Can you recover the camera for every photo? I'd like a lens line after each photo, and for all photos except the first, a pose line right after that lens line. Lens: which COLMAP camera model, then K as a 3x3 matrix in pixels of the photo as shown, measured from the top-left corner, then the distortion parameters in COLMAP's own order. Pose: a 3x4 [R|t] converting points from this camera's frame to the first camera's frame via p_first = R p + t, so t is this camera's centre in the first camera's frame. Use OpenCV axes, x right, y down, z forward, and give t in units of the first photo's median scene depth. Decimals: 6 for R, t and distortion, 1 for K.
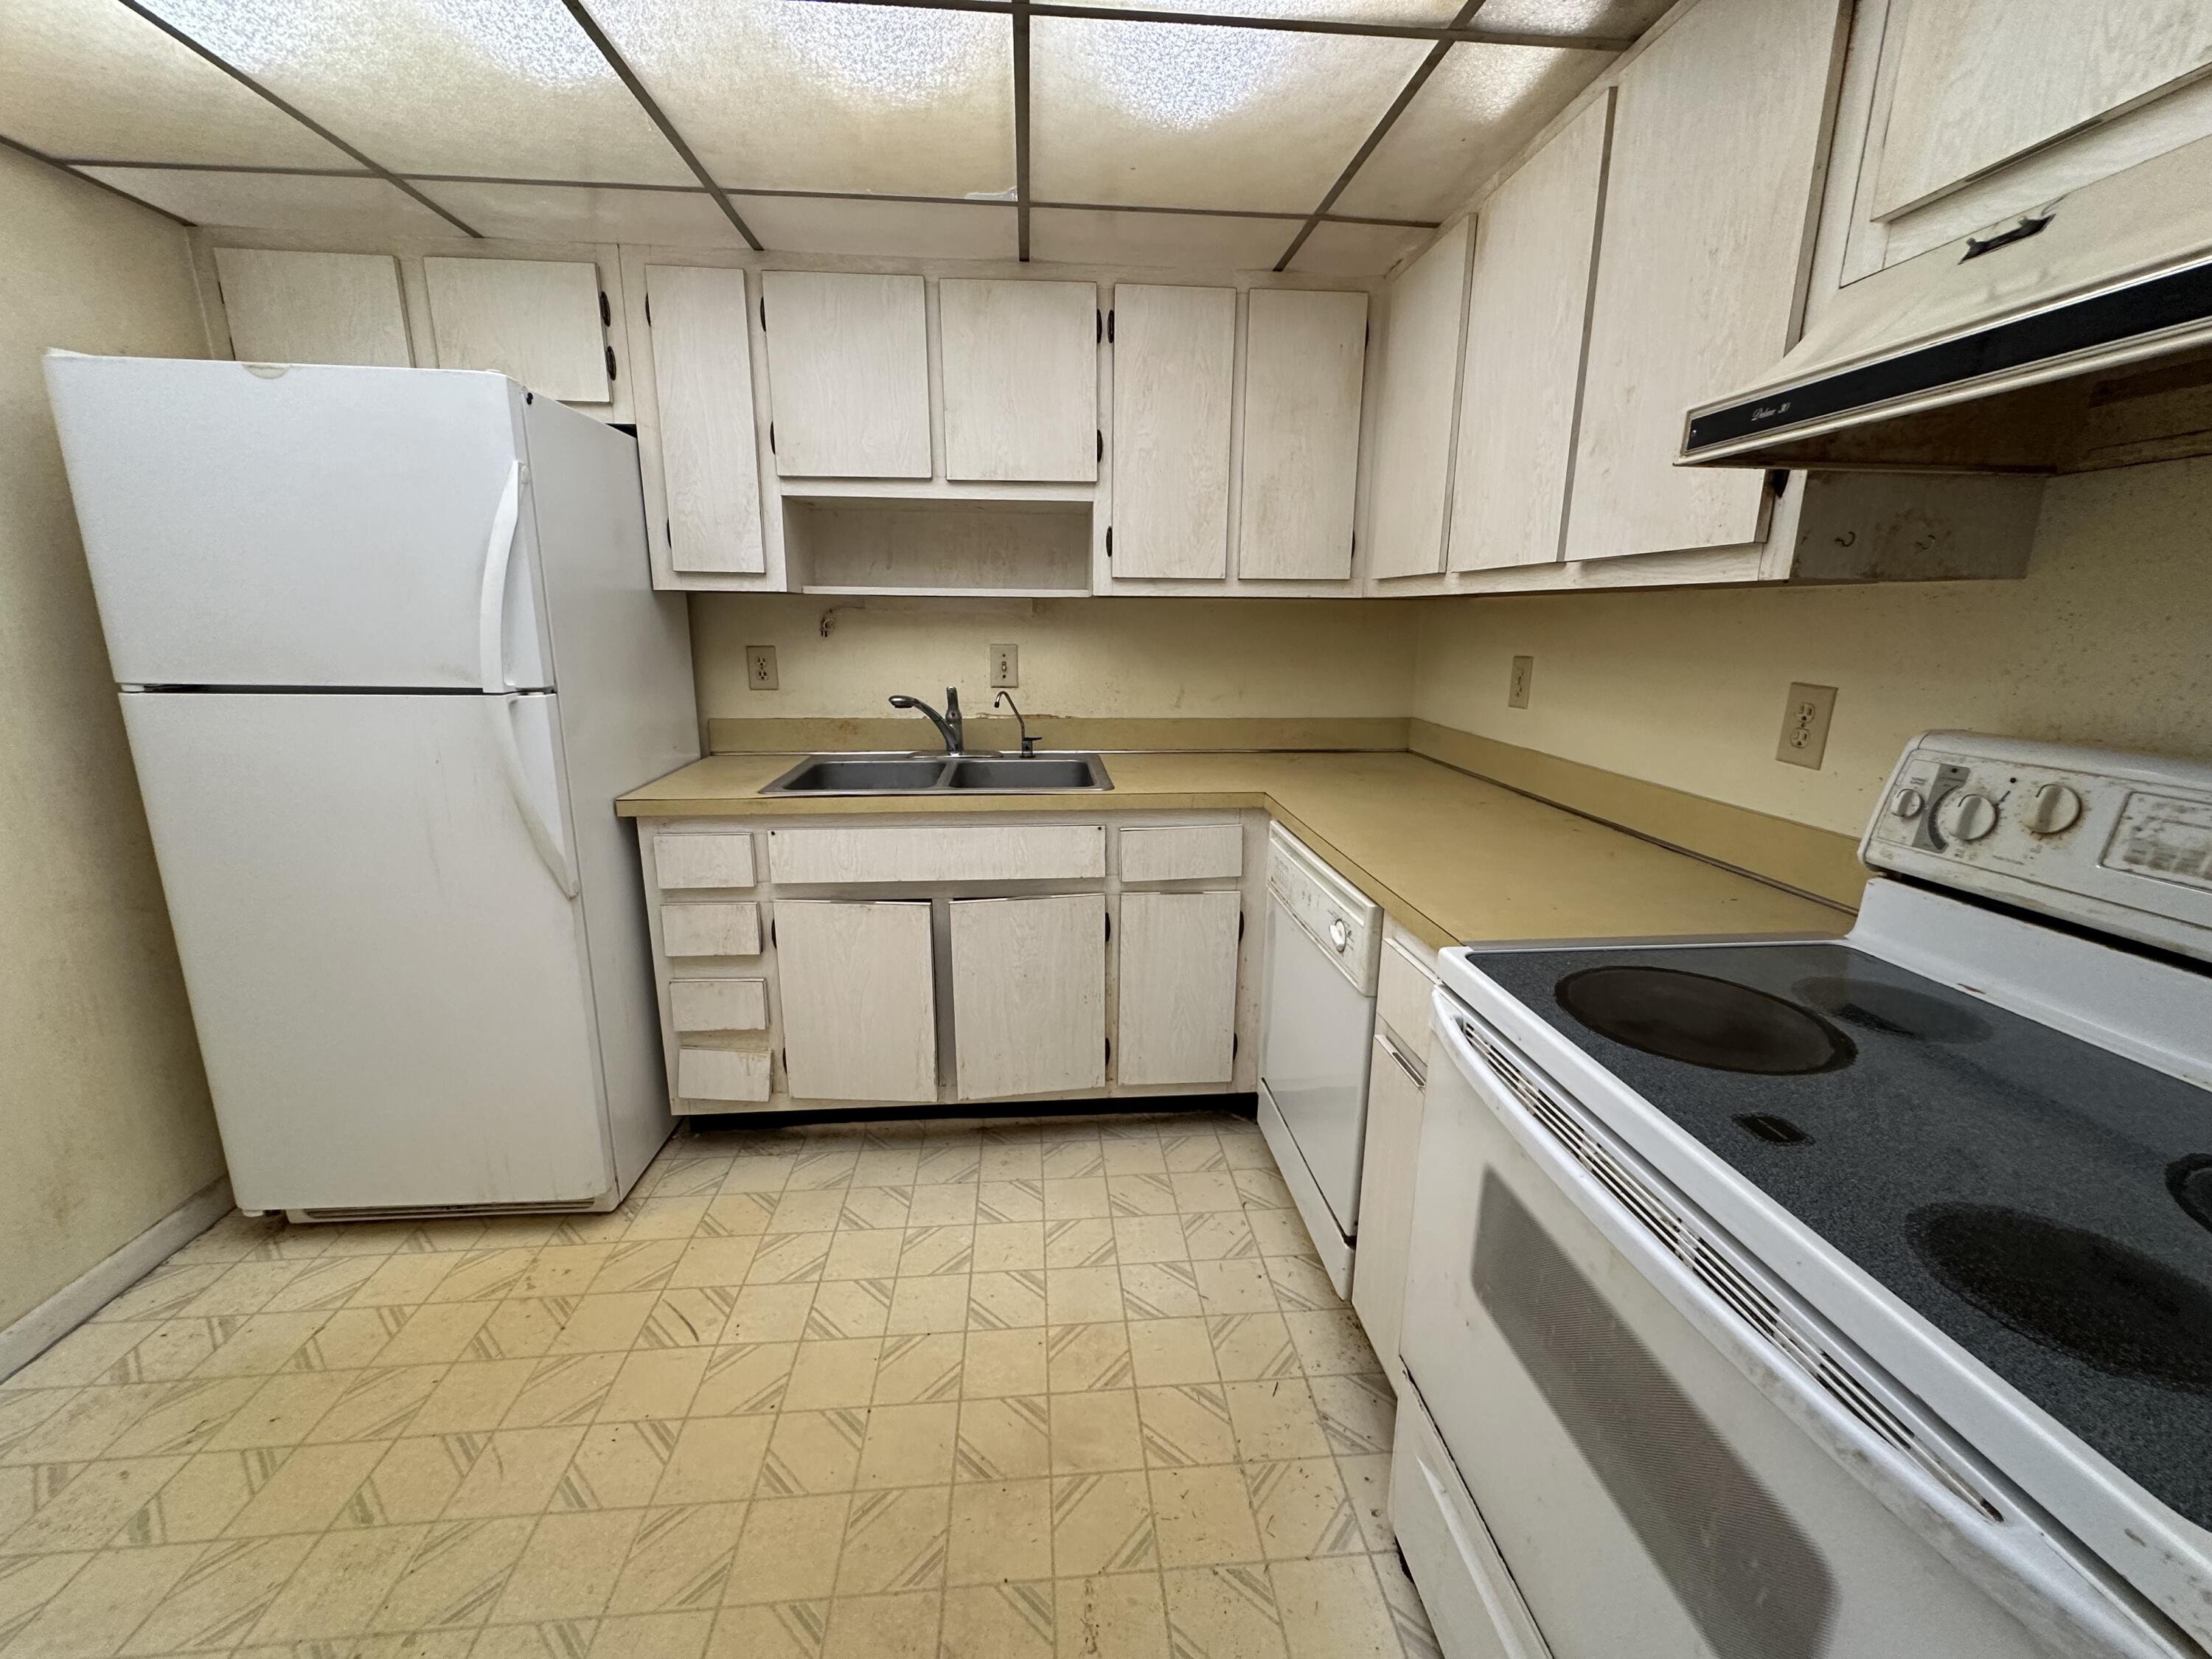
lens RADIAL K [[882.8, 0, 1111.0], [0, 882.8, 824.6], [0, 0, 1]] dist [-0.003449, -0.000015]
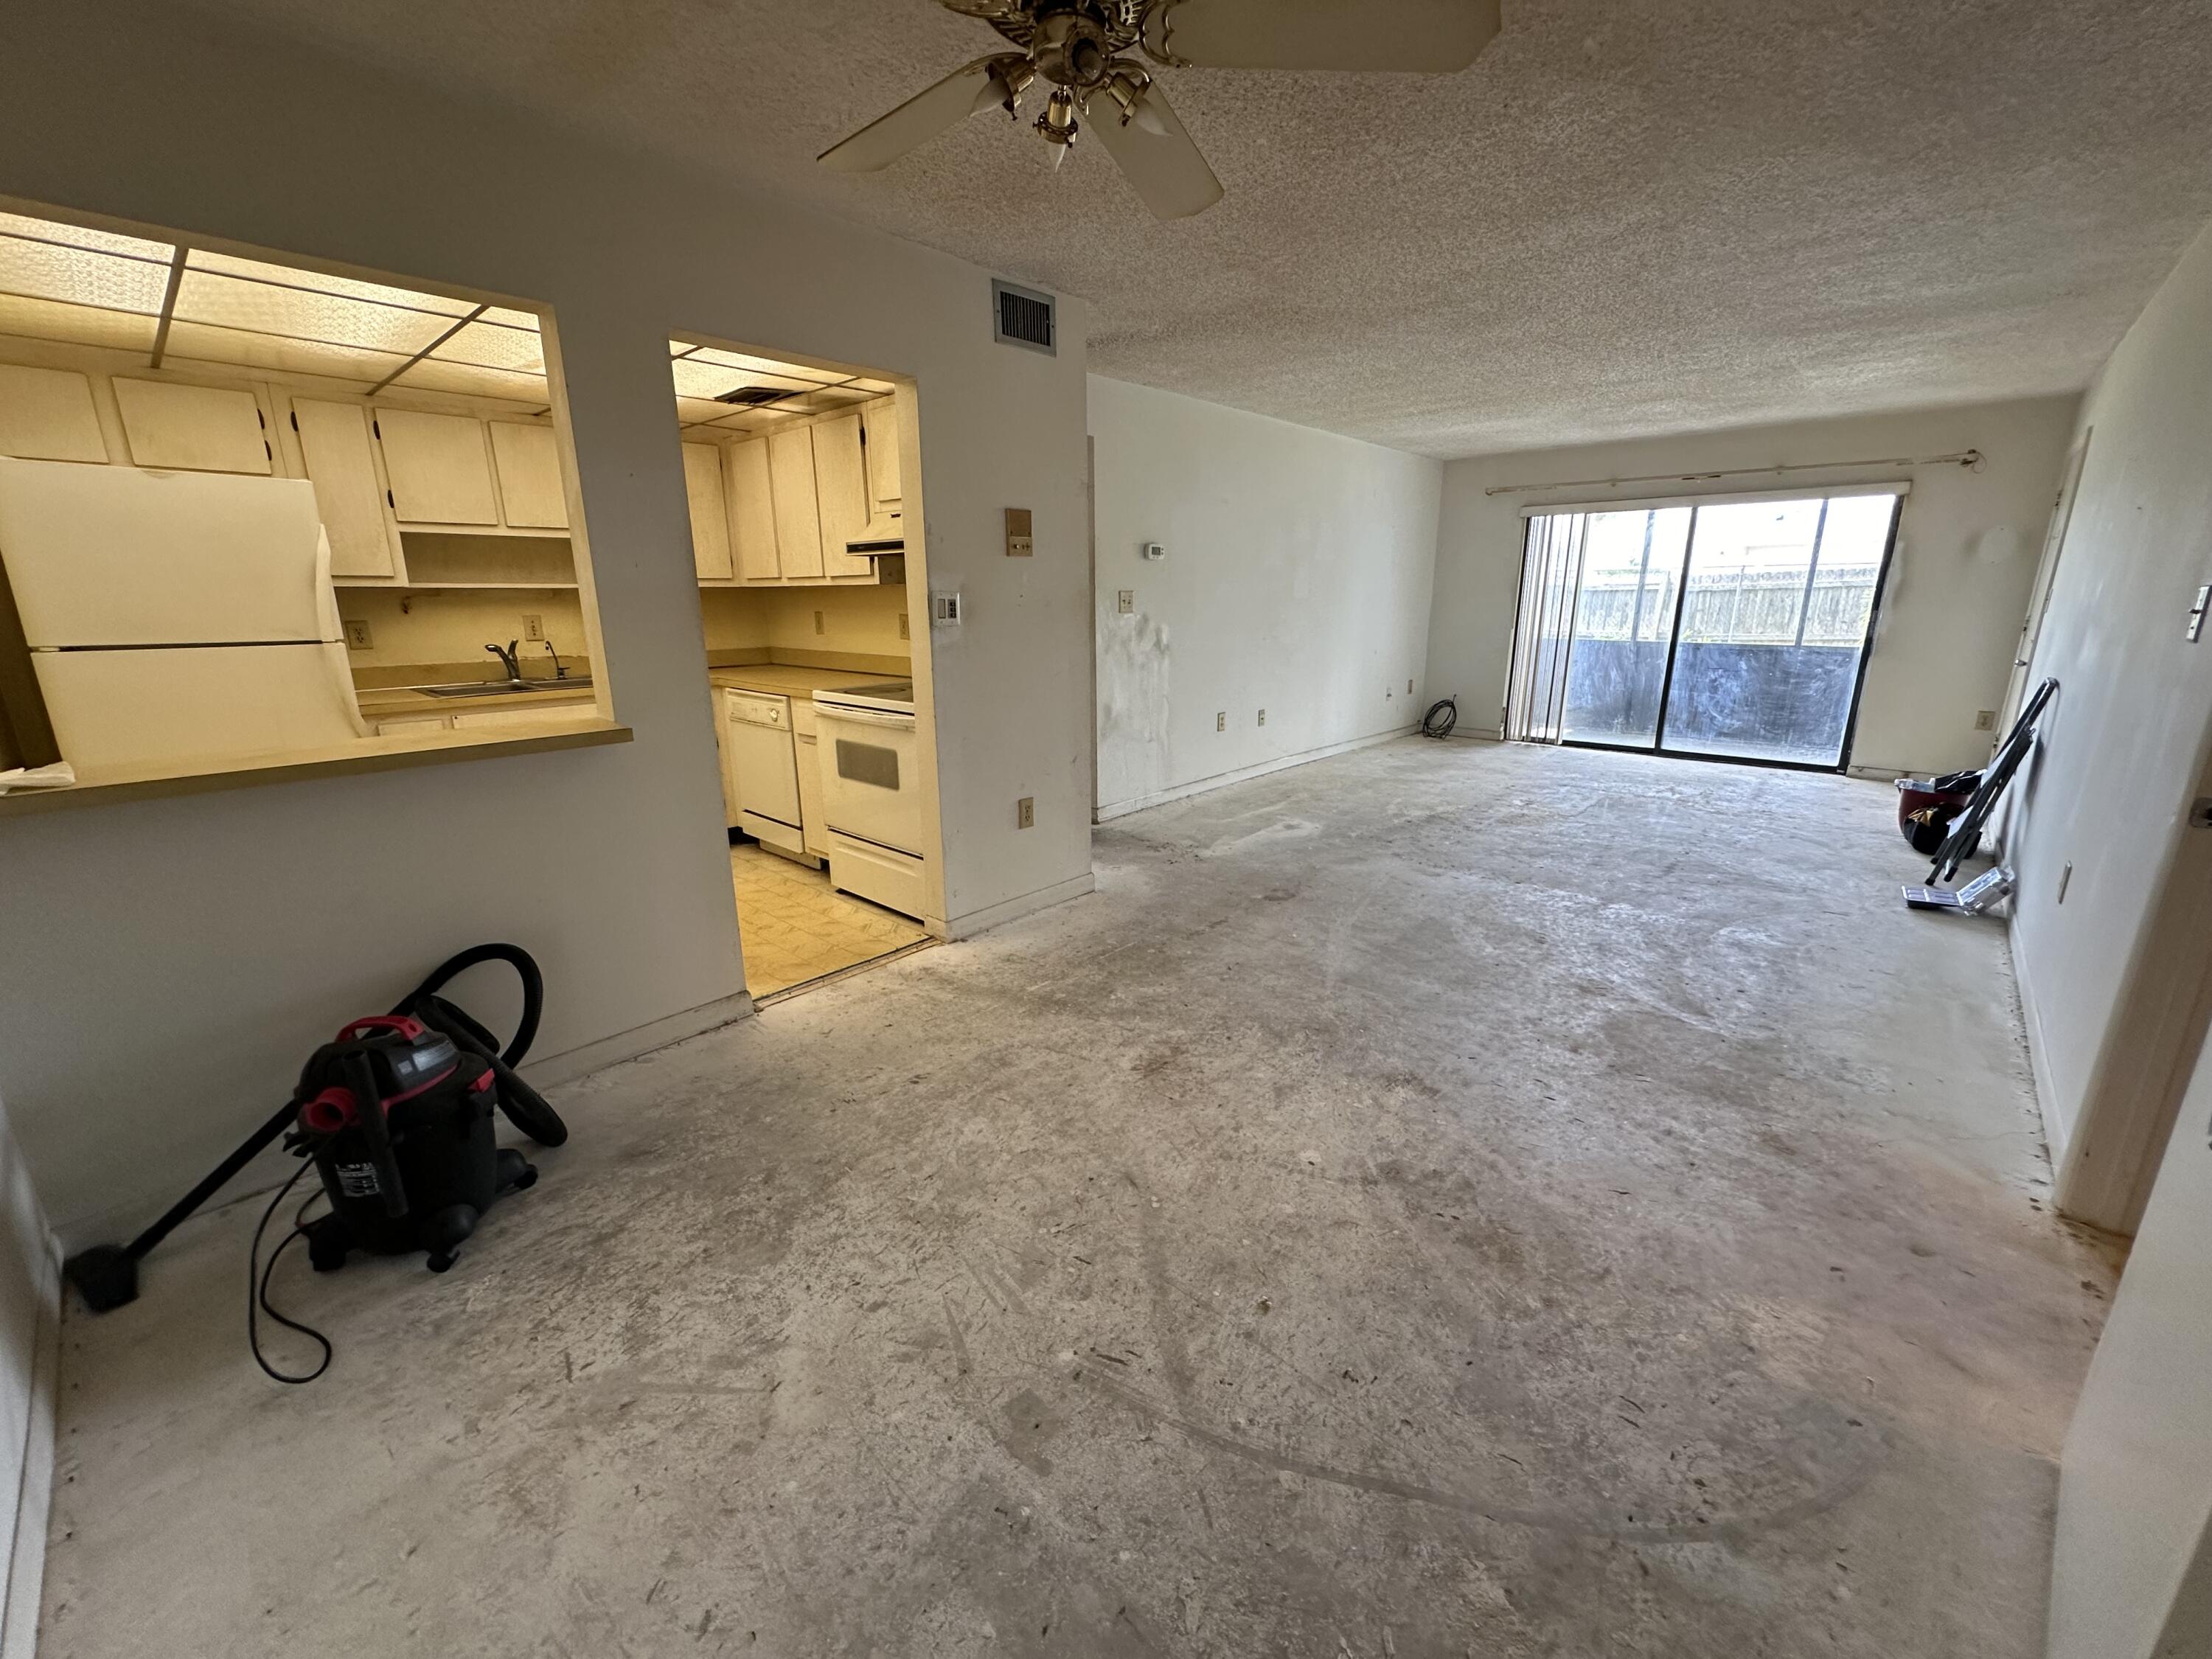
lens RADIAL K [[882.8, 0, 1105.3], [0, 882.8, 826.4], [0, 0, 1]] dist [-0.003449, -0.000015]
pose [[0.736074, -0.185330, 0.651036, -0.601793], [0.168496, 0.981681, 0.088950, 0.288793], [-0.655594, 0.044223, 0.753817, -1.241097]]
